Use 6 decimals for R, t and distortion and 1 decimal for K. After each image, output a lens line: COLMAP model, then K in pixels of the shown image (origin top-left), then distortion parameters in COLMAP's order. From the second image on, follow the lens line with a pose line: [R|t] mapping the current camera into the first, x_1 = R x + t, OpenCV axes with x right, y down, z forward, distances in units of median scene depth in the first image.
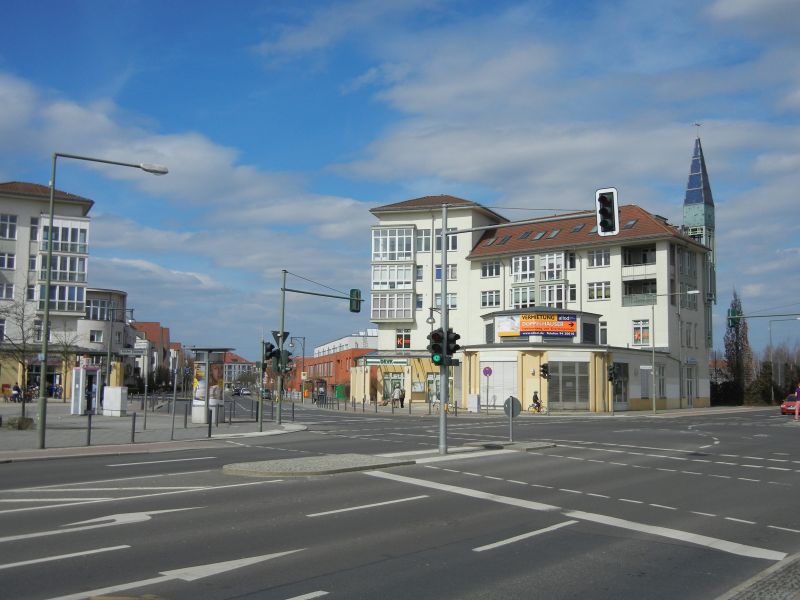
lens RADIAL K [[901.3, 0, 400.0], [0, 901.3, 300.0], [0, 0, 1]] dist [-0.014559, -0.015613]
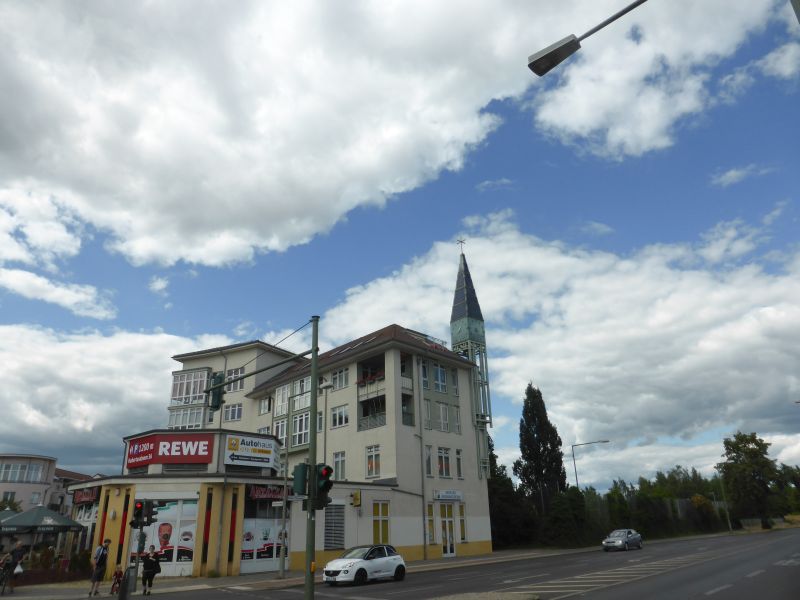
lens RADIAL K [[608.2, 0, 400.0], [0, 608.2, 300.0], [0, 0, 1]] dist [-0.006828, -0.003958]
pose [[0.993038, -0.072526, -0.092815, 0.216095], [0.044330, 0.960144, -0.275968, 0.029898], [0.109131, 0.269932, 0.956675, 0.258570]]
